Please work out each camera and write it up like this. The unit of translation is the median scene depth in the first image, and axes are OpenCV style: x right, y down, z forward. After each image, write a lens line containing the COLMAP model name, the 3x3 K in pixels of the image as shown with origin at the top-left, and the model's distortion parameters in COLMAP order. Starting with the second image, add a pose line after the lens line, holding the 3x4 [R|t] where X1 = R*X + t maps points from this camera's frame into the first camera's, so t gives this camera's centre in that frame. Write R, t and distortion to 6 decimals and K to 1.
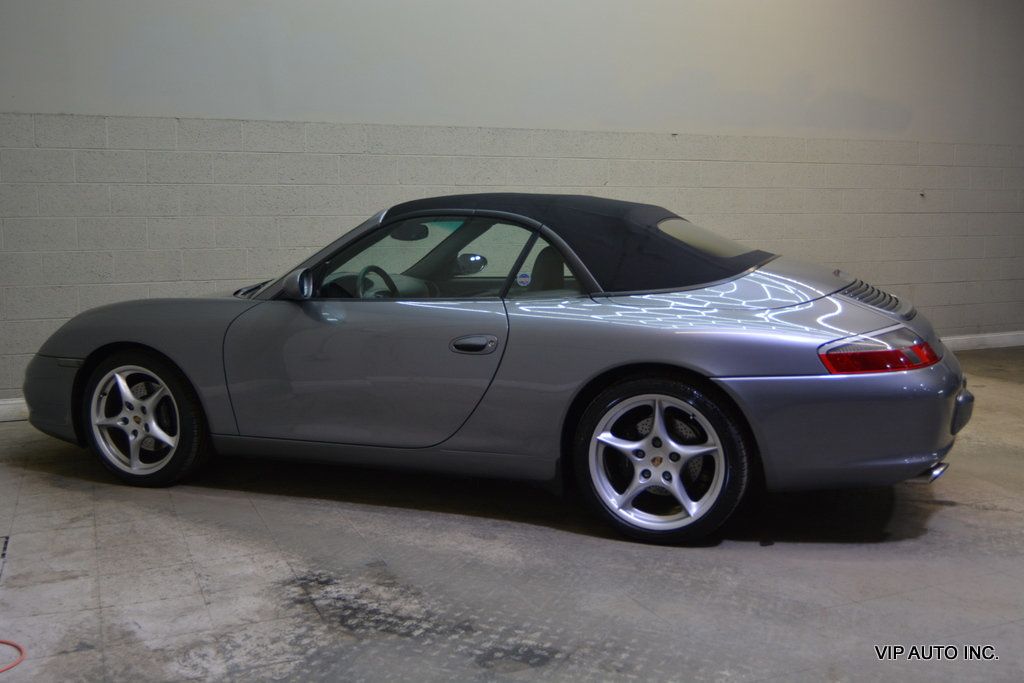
lens RADIAL K [[1006.2, 0, 510.7], [0, 1006.2, 340.1], [0, 0, 1]] dist [-0.012420, 0.003374]
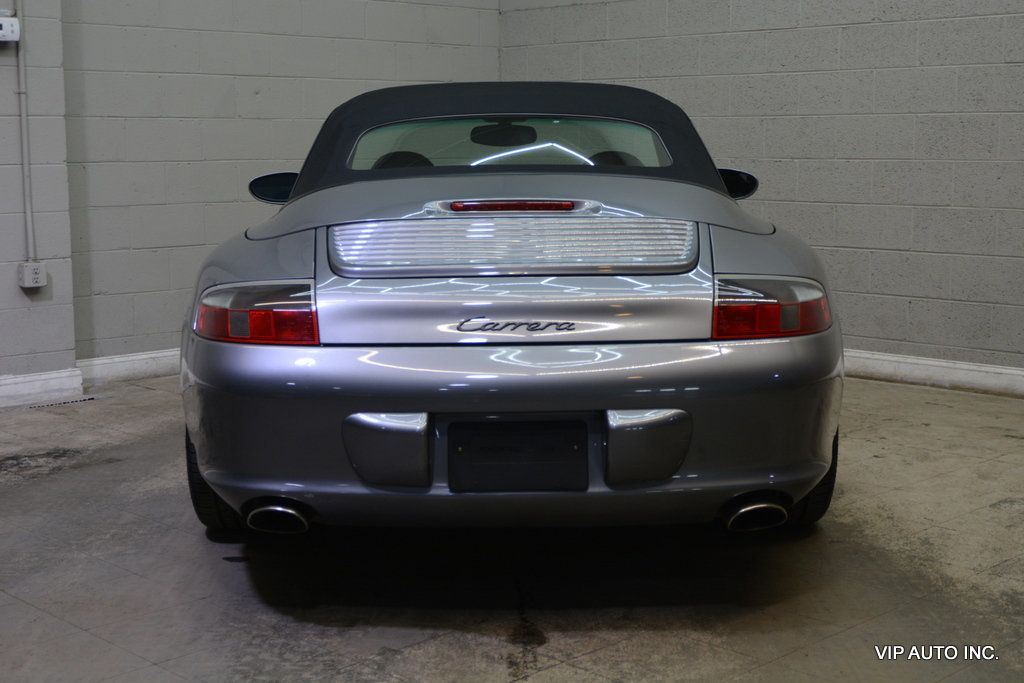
lens RADIAL K [[1463.5, 0, 512.3], [0, 1463.5, 344.8], [0, 0, 1]] dist [-0.012948, -0.014123]
pose [[0.357874, 0.135760, -0.923848, 1.398370], [-0.110078, 0.988610, 0.102635, -0.090099], [0.927259, 0.064965, 0.368742, 0.849983]]
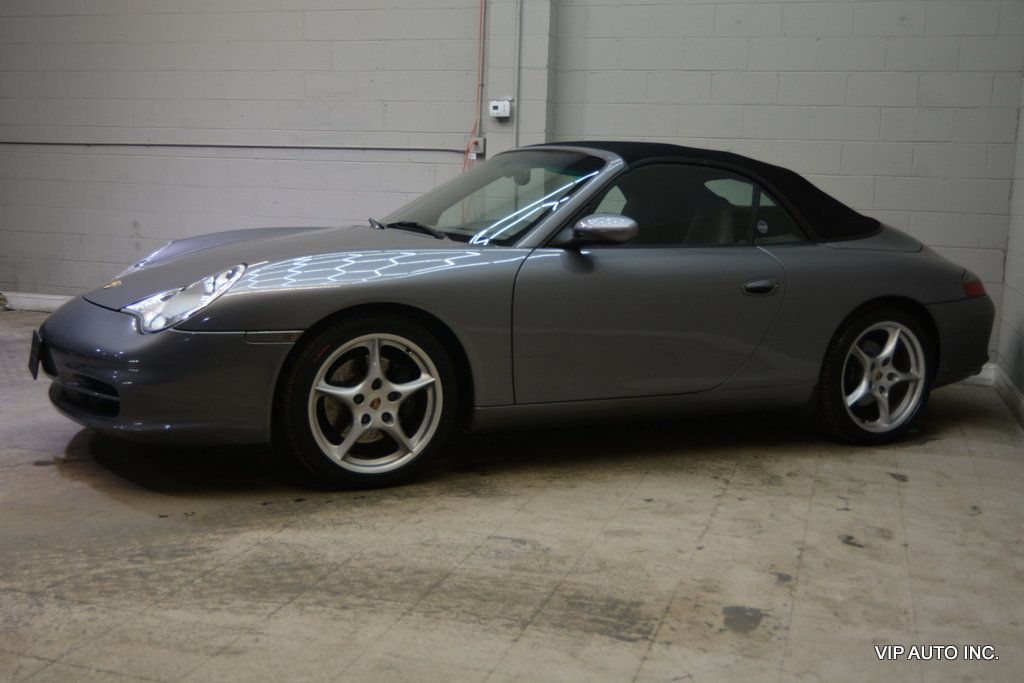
lens RADIAL K [[1145.9, 0, 511.0], [0, 1145.9, 340.5], [0, 0, 1]] dist [-0.003405, 0.000211]
pose [[-0.657575, 0.086918, -0.748358, 1.129207], [-0.117398, 0.969367, 0.215744, -0.264178], [0.744186, 0.229723, -0.627228, 2.372117]]
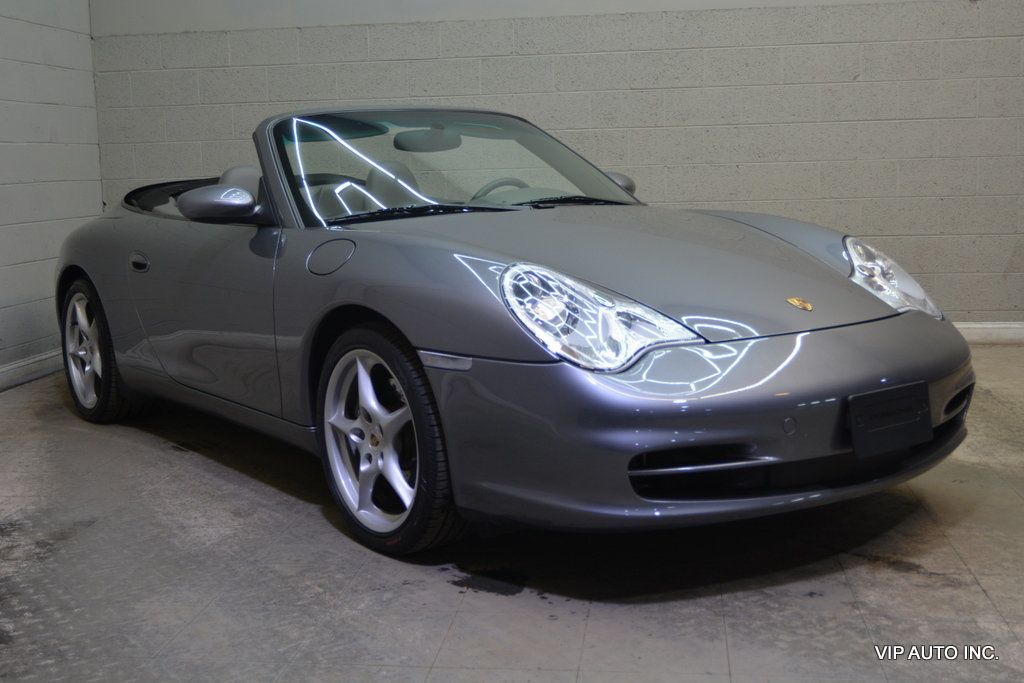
lens RADIAL K [[1208.0, 0, 512.0], [0, 1208.0, 341.9], [0, 0, 1]] dist [-0.012327, 0.004802]
pose [[0.857614, 0.058992, -0.510899, 0.734855], [-0.040231, 0.998051, 0.047709, 0.000600], [0.512718, -0.020362, 0.858316, 0.305090]]
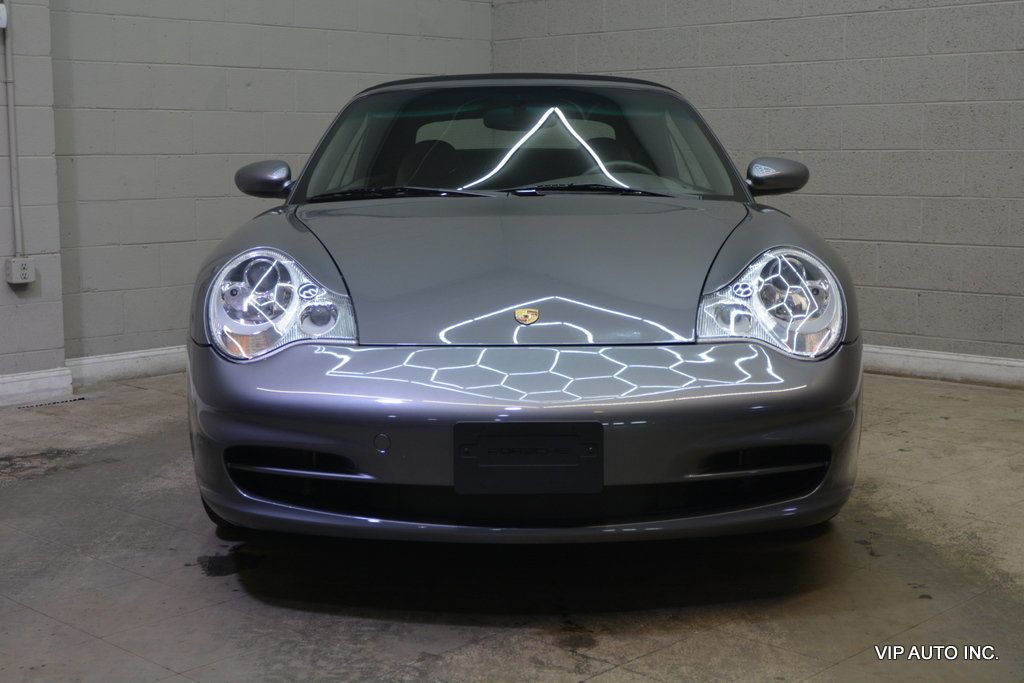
lens RADIAL K [[1447.1, 0, 512.0], [0, 1447.1, 339.2], [0, 0, 1]] dist [-0.007046, -0.026891]
pose [[0.381131, 0.125635, -0.915945, 1.318420], [-0.106244, 0.990112, 0.091599, -0.063783], [0.918396, 0.062402, 0.390710, 0.830114]]
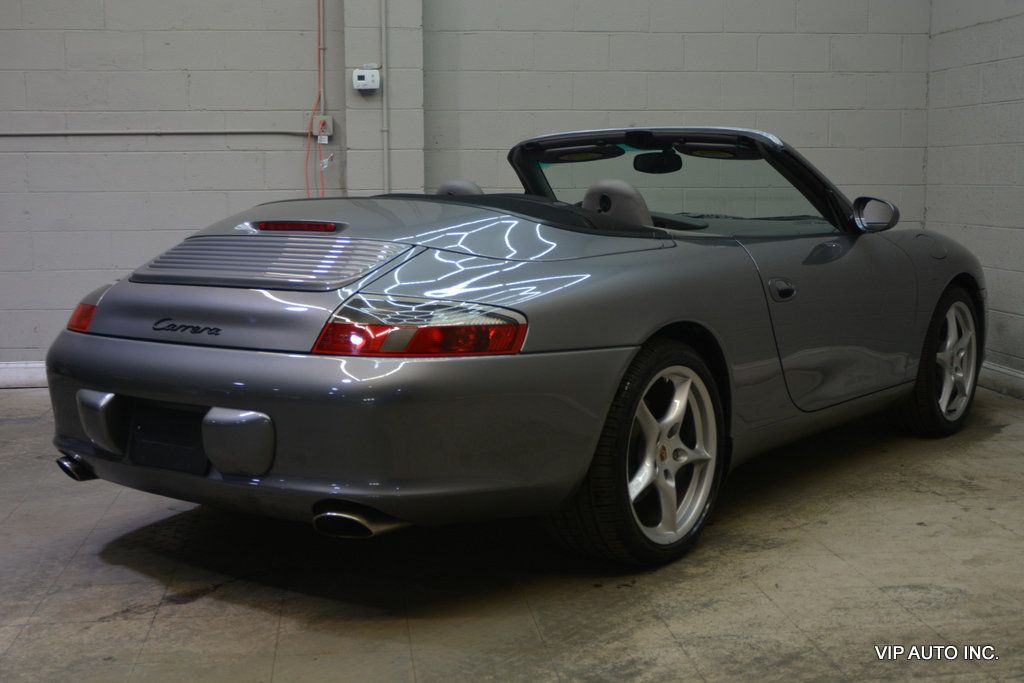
lens RADIAL K [[1390.1, 0, 513.0], [0, 1390.1, 342.5], [0, 0, 1]] dist [0.004713, -0.010277]
pose [[-0.287008, 0.124898, -0.949751, 1.450482], [-0.105288, 0.981344, 0.160870, -0.190302], [0.952124, 0.146168, -0.268503, 1.728720]]
